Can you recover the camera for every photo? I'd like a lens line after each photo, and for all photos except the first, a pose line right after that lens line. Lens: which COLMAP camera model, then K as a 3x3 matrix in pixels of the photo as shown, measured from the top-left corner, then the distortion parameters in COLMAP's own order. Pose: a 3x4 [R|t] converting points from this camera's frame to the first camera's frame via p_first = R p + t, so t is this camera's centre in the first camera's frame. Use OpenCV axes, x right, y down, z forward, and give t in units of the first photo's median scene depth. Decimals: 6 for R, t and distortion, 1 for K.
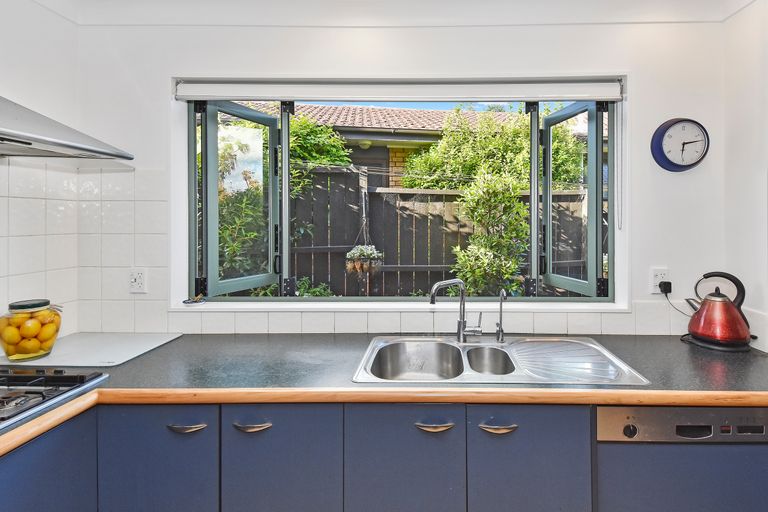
lens RADIAL K [[364.1, 0, 363.4], [0, 364.1, 221.6], [0, 0, 1]] dist [0.010393, -0.003014]
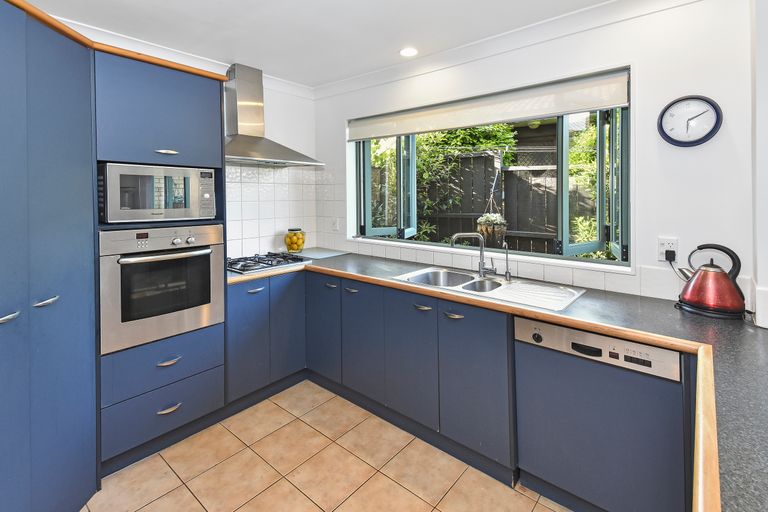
lens RADIAL K [[364.1, 0, 373.2], [0, 364.1, 206.4], [0, 0, 1]] dist [0.010393, -0.003014]
pose [[0.755236, 0.019902, -0.655151, 0.867184], [0.001786, 0.999473, 0.032420, -0.002067], [0.655450, -0.025655, 0.754802, -0.380975]]
